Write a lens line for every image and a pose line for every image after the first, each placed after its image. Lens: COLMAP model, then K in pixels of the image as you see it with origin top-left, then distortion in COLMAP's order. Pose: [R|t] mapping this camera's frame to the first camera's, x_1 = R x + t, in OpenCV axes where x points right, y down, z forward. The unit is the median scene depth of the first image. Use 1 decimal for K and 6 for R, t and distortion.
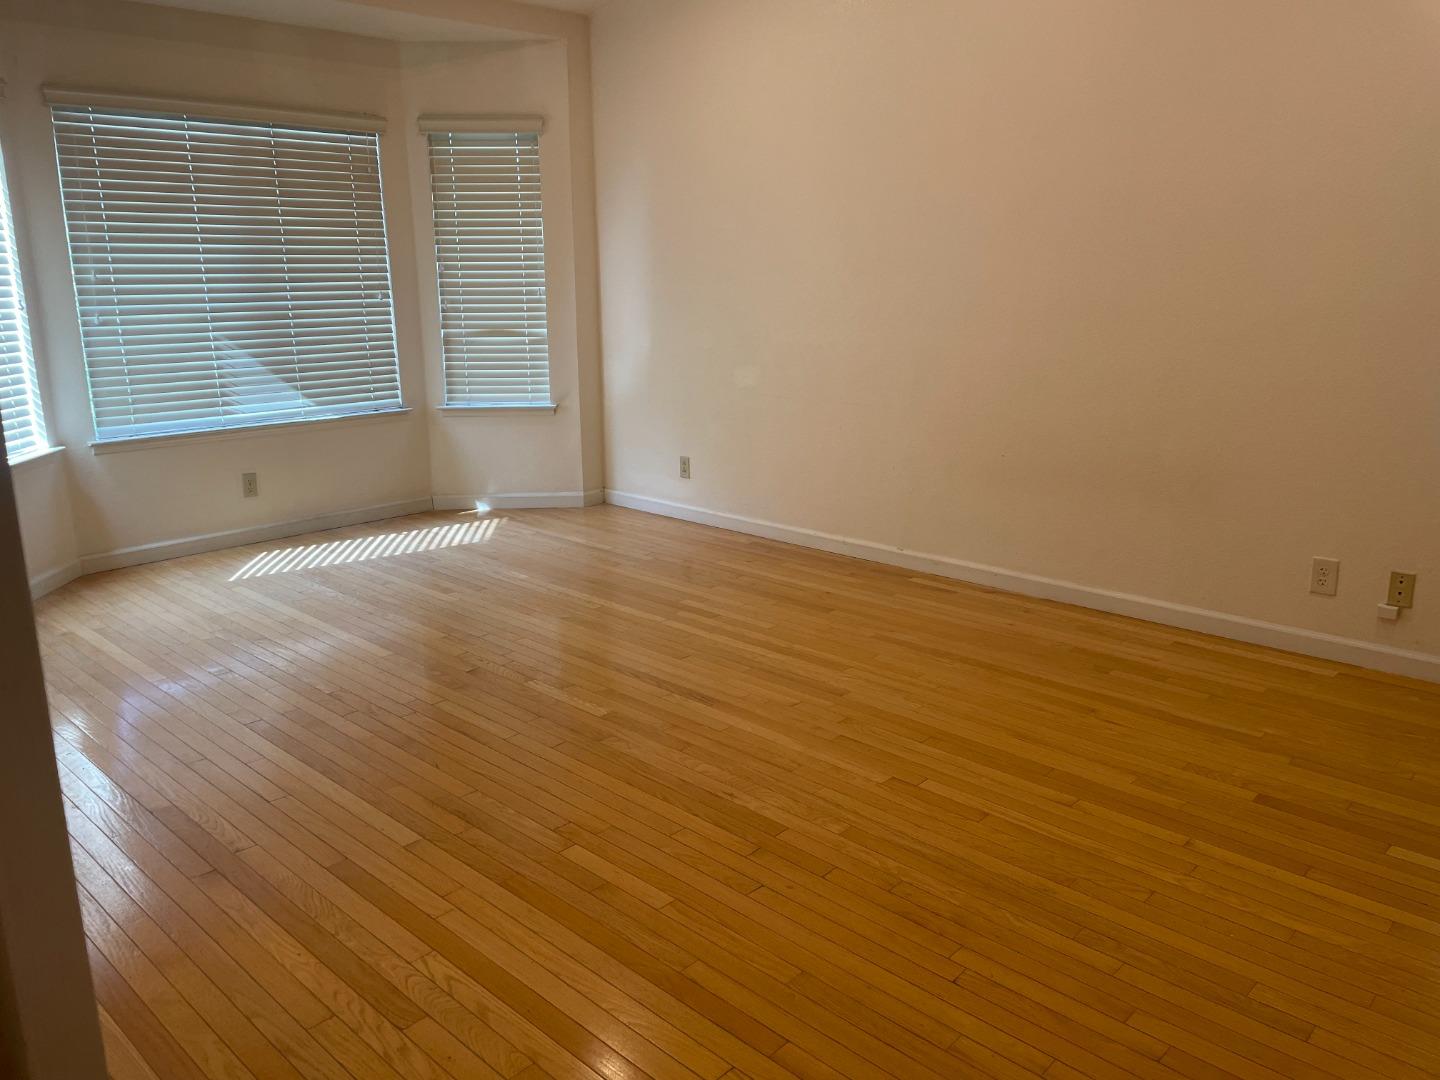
lens RADIAL K [[1070.8, 0, 719.5], [0, 1070.8, 529.2], [0, 0, 1]] dist [0.114863, -0.152092]
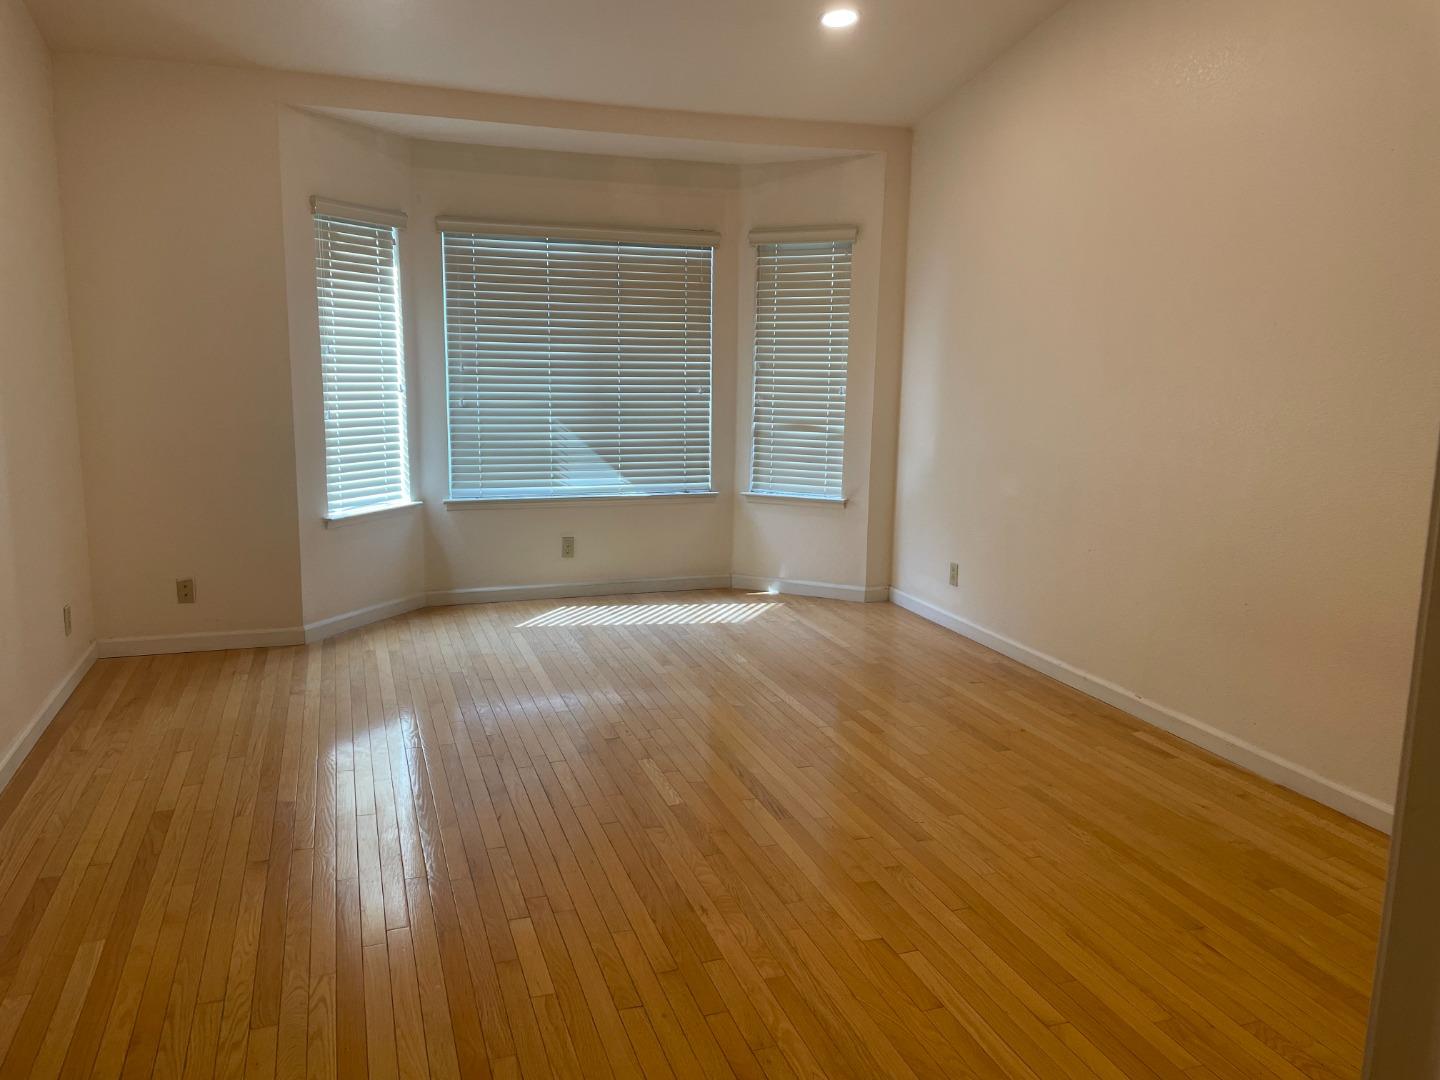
lens RADIAL K [[1070.8, 0, 719.5], [0, 1070.8, 529.2], [0, 0, 1]] dist [0.114863, -0.152092]
pose [[0.888360, 0.095244, -0.449160, 0.228691], [-0.130370, 0.990310, -0.047854, -0.026785], [0.440250, 0.101069, 0.892169, 0.050665]]
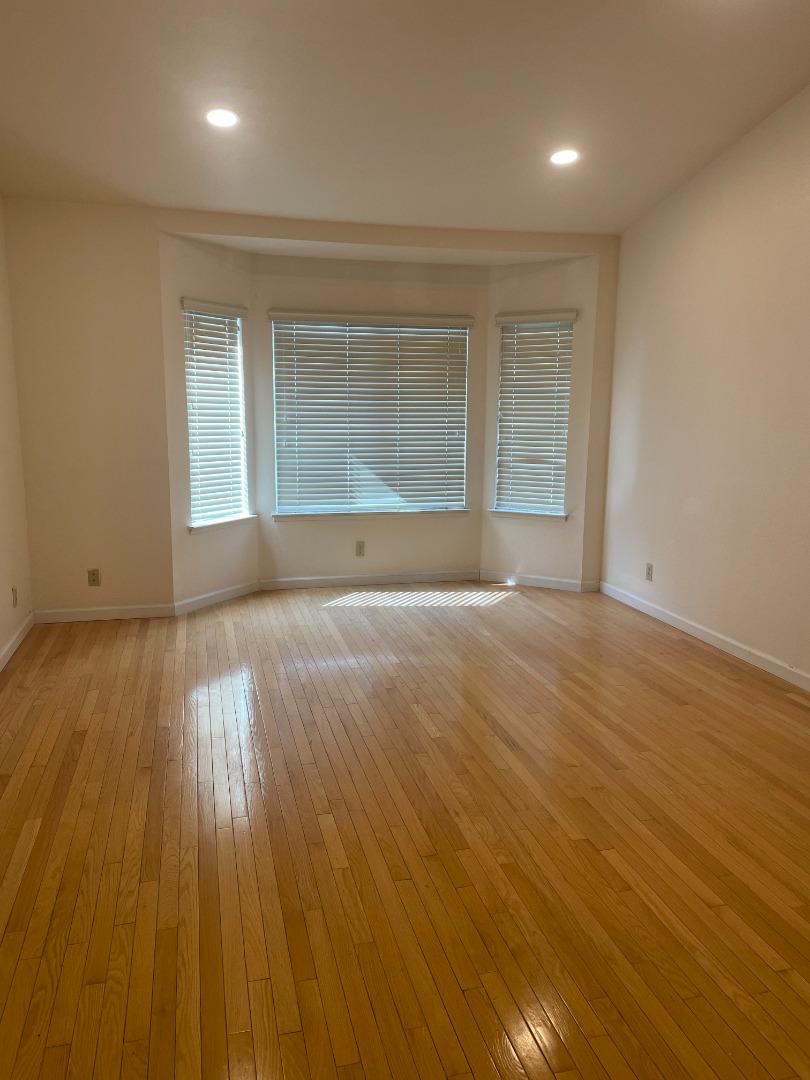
lens RADIAL K [[803.1, 0, 404.3], [0, 803.1, 536.5], [0, 0, 1]] dist [0.114863, -0.152092]
pose [[0.845976, 0.102114, -0.523352, 0.239869], [-0.141065, 0.989382, -0.034983, -0.027295], [0.514223, 0.103421, 0.851398, 0.034606]]
